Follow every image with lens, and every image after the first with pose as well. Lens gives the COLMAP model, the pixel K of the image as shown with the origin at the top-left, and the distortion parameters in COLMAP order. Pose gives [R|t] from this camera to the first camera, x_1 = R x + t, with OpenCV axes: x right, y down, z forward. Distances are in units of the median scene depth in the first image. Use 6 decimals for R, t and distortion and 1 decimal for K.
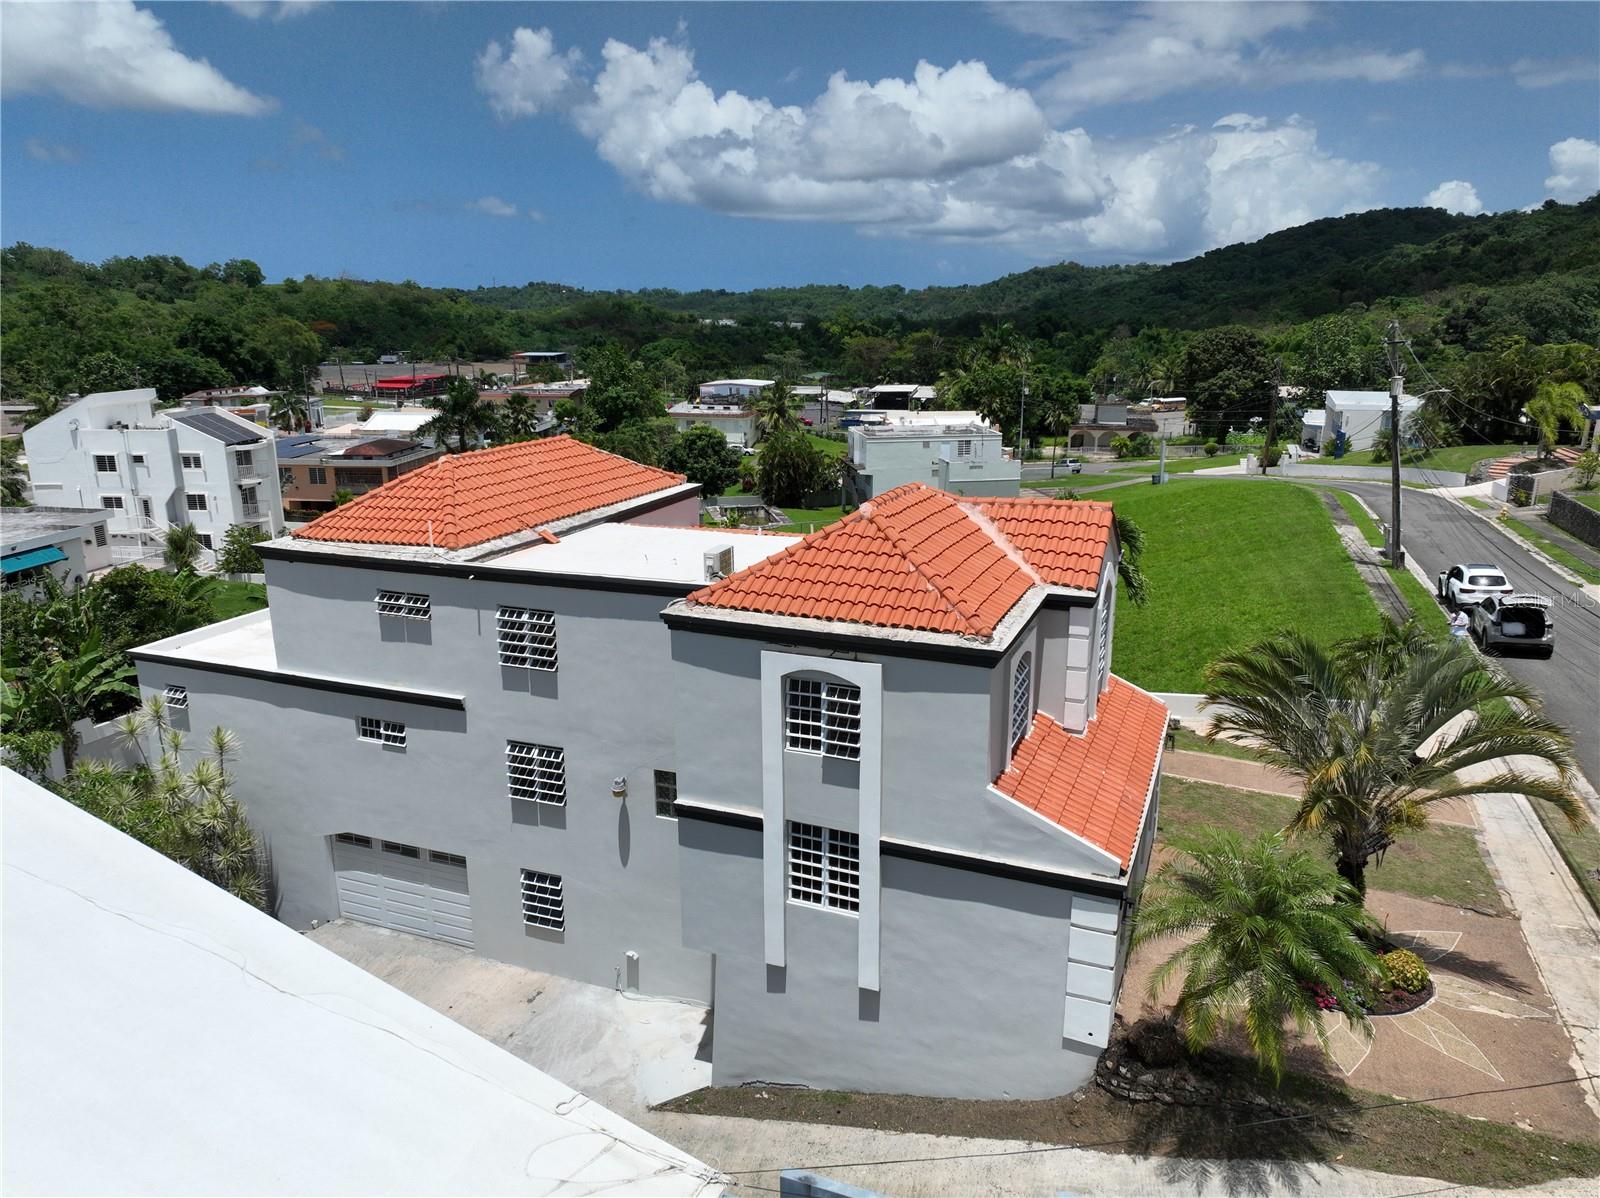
lens RADIAL K [[1117.7, 0, 802.4], [0, 1117.7, 596.8], [0, 0, 1]] dist [-0.000122, 0.016803]
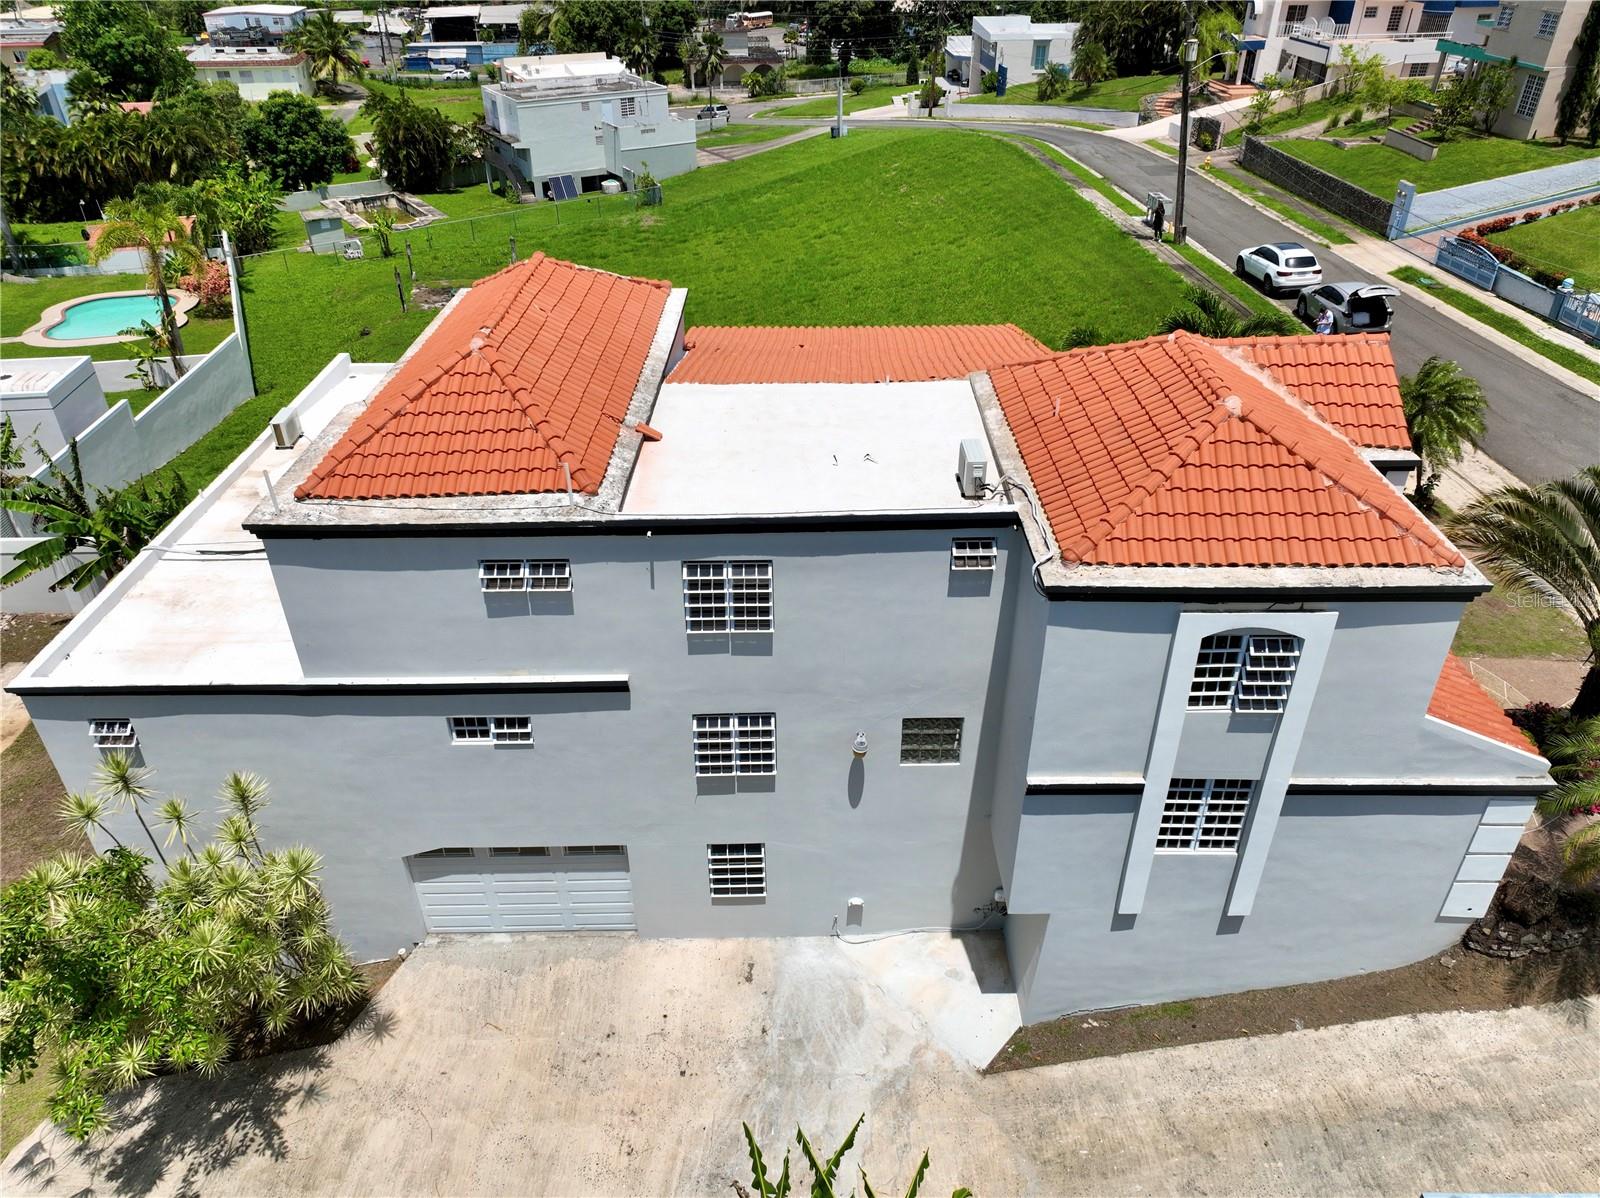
lens RADIAL K [[1117.7, 0, 803.0], [0, 1117.7, 598.0], [0, 0, 1]] dist [-0.000122, 0.016803]
pose [[0.925008, -0.203809, 0.320658, -0.219772], [0.095527, 0.941597, 0.322908, -0.100522], [-0.367743, -0.268061, 0.890454, 0.151497]]
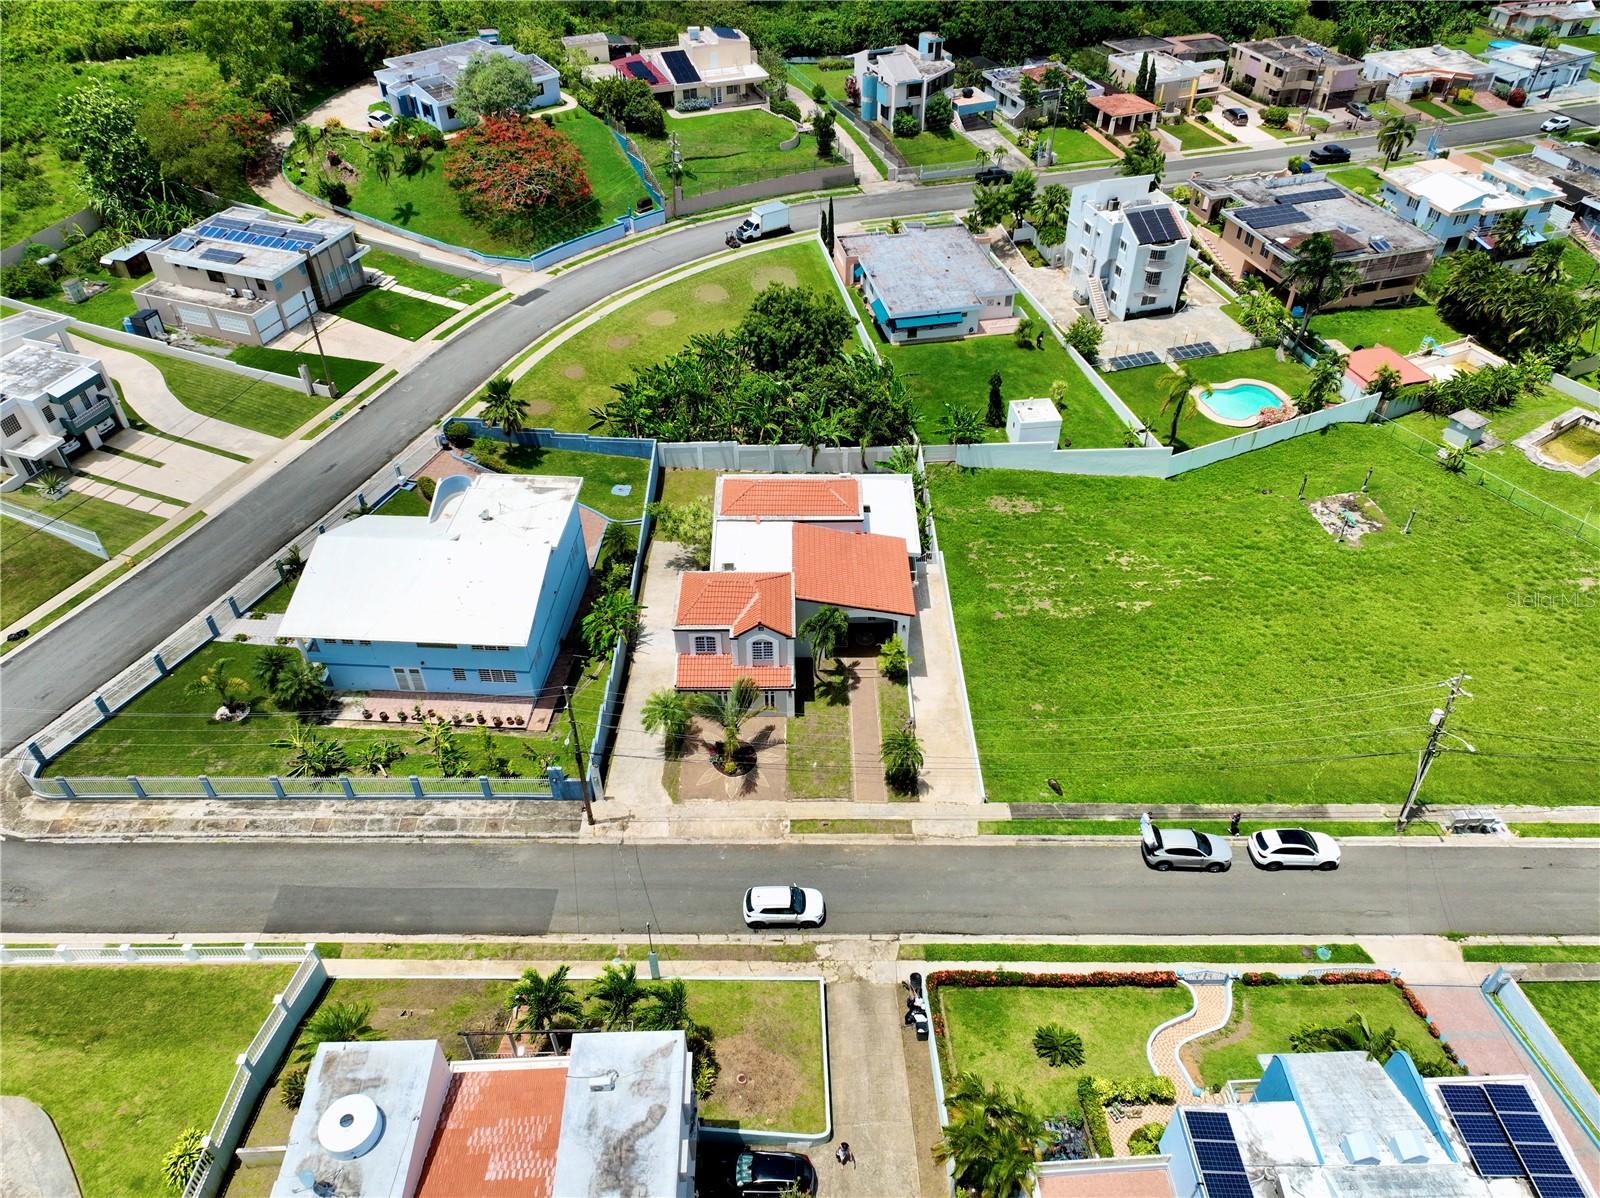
lens RADIAL K [[1117.7, 0, 808.0], [0, 1117.7, 596.0], [0, 0, 1]] dist [-0.000122, 0.016803]
pose [[0.377672, 0.607914, -0.698430, 1.210745], [-0.227823, 0.792114, 0.566262, -0.956772], [0.897475, -0.054743, 0.437655, -0.139447]]
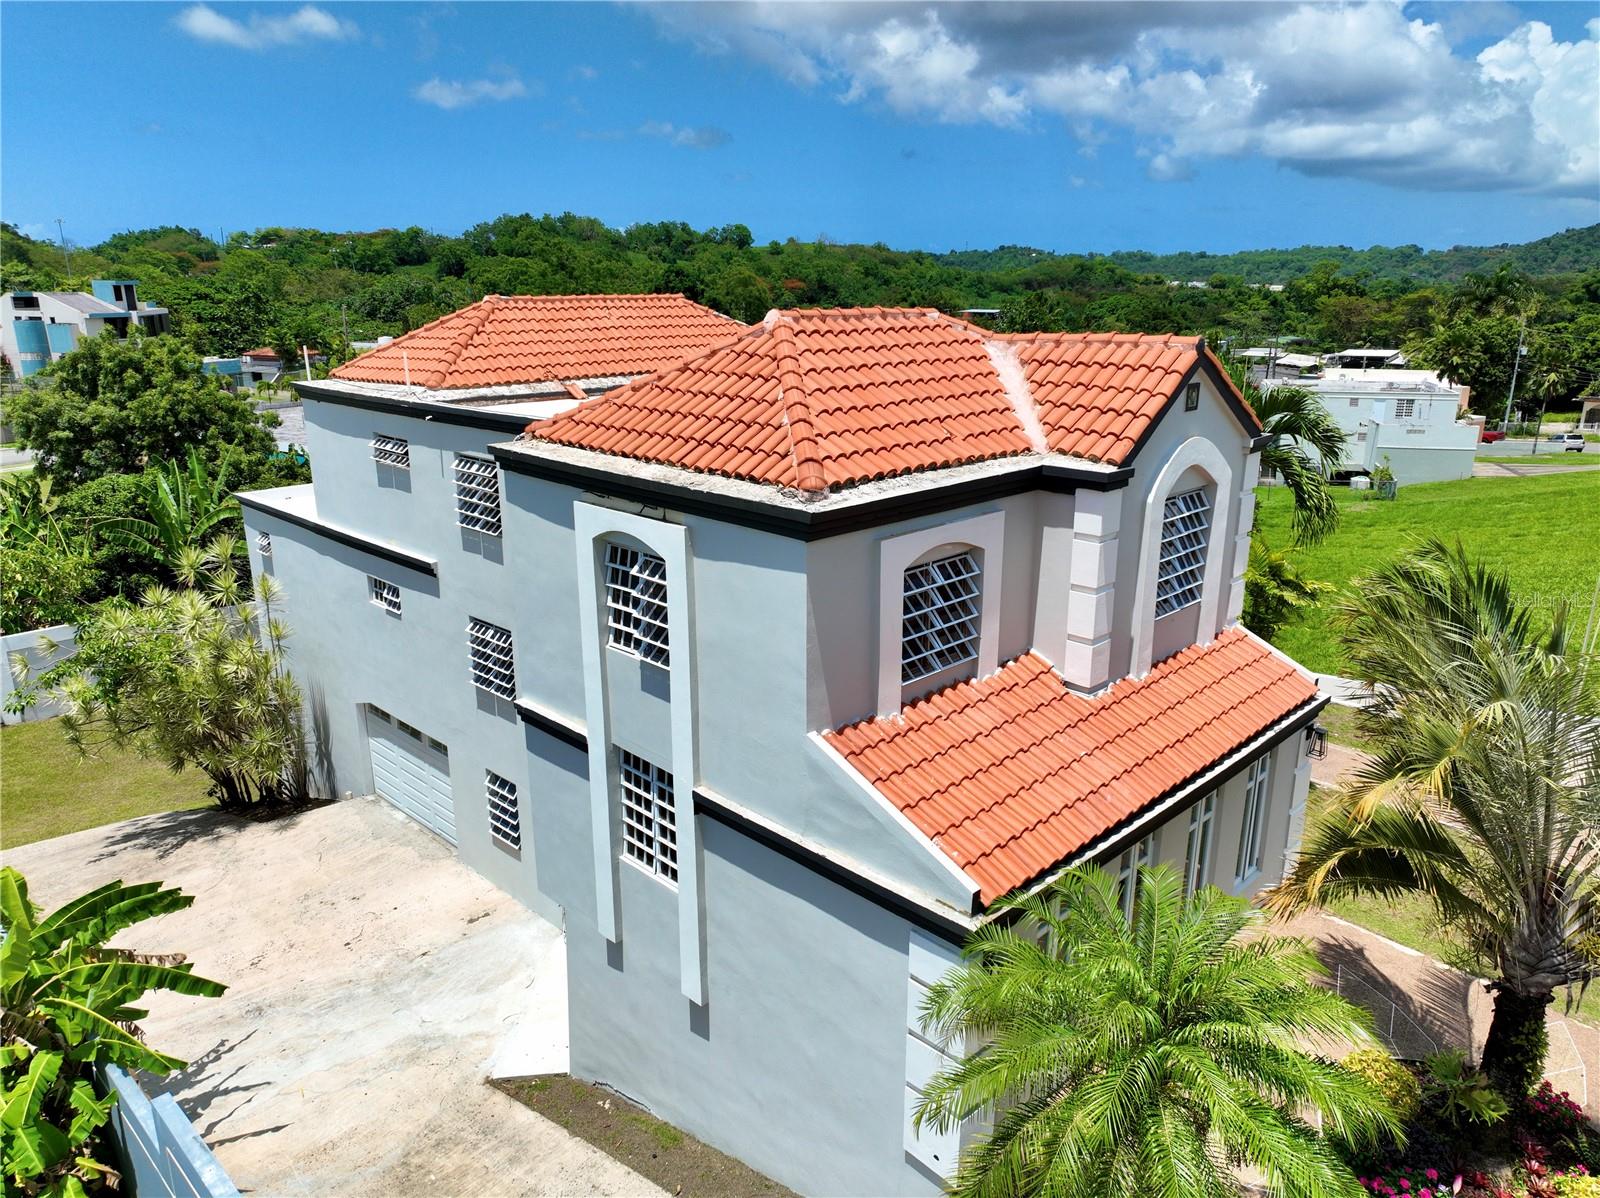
lens RADIAL K [[1117.7, 0, 805.0], [0, 1117.7, 598.6], [0, 0, 1]] dist [-0.000122, 0.016803]
pose [[0.921230, 0.111007, -0.372845, 0.149077], [-0.099614, 0.993782, 0.049752, 0.023967], [0.376049, -0.008692, 0.926559, 0.156343]]
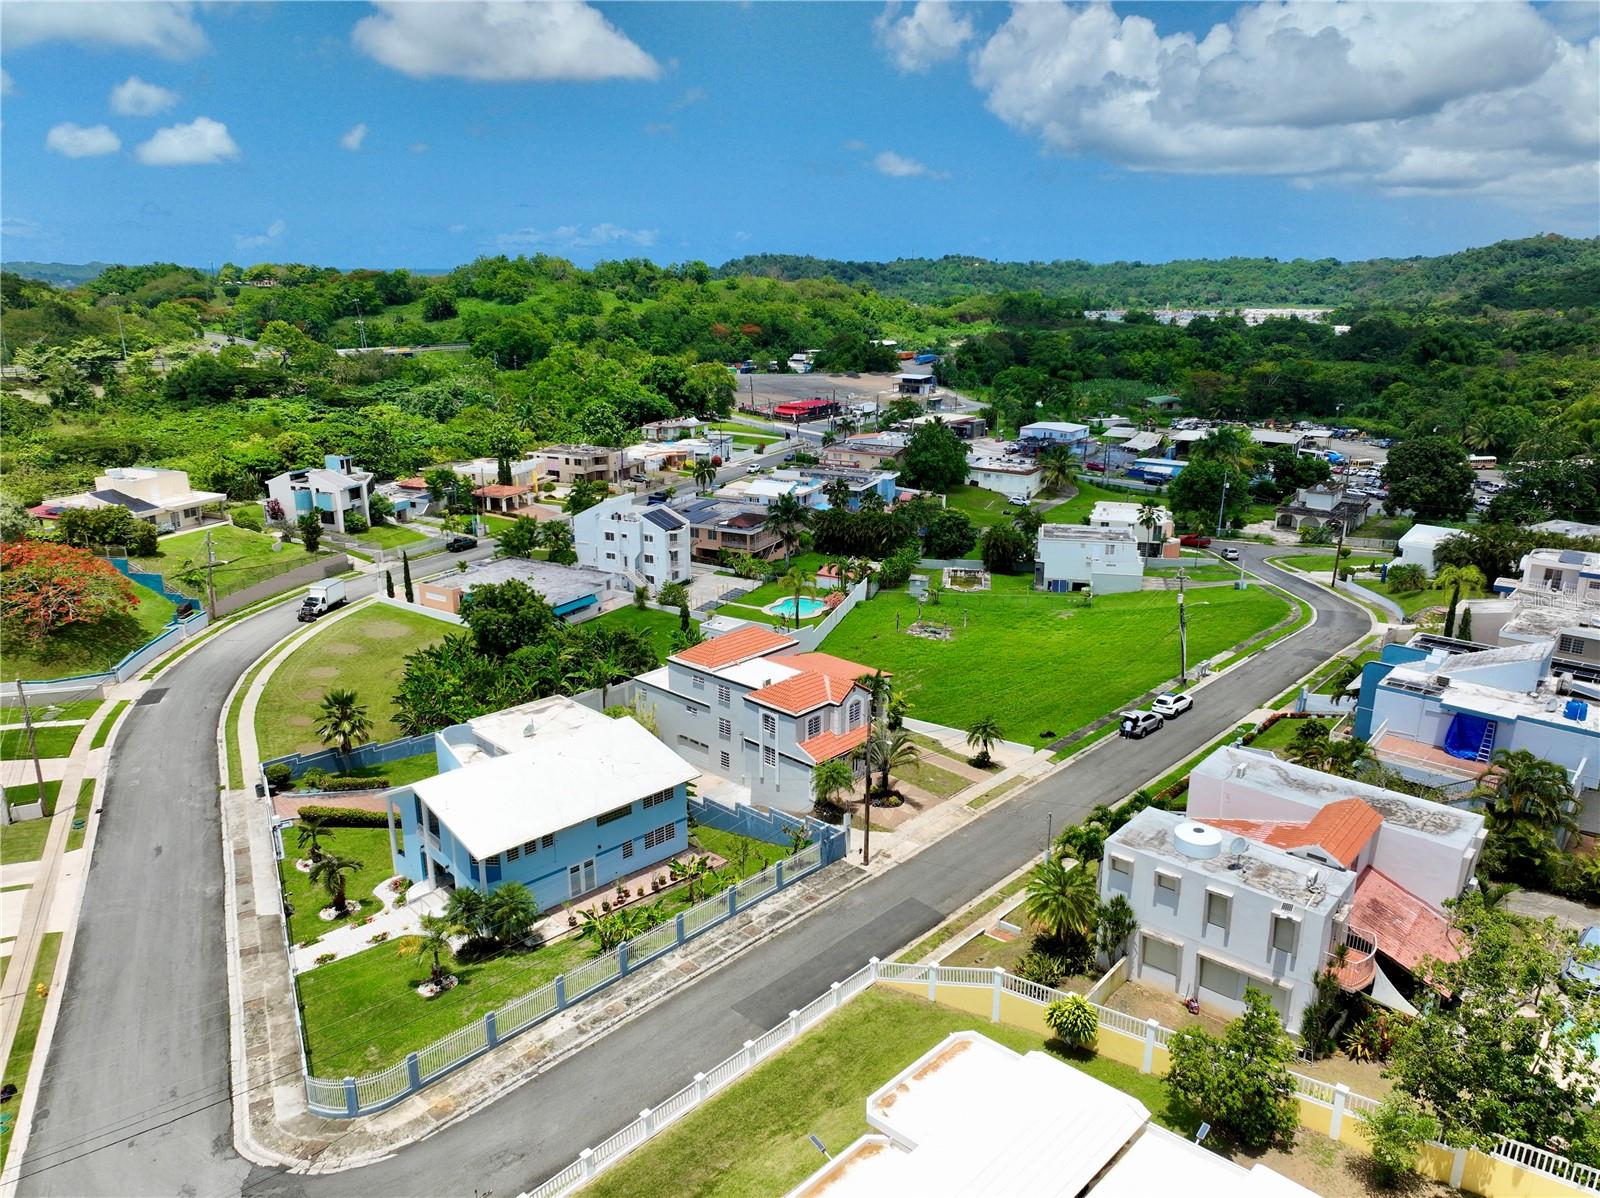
lens RADIAL K [[1117.7, 0, 798.2], [0, 1117.7, 601.9], [0, 0, 1]] dist [-0.000122, 0.016803]
pose [[0.935009, 0.105788, -0.338476, 0.662802], [-0.092502, 0.994181, 0.055195, -0.267576], [0.342346, -0.020298, 0.939355, -1.336091]]
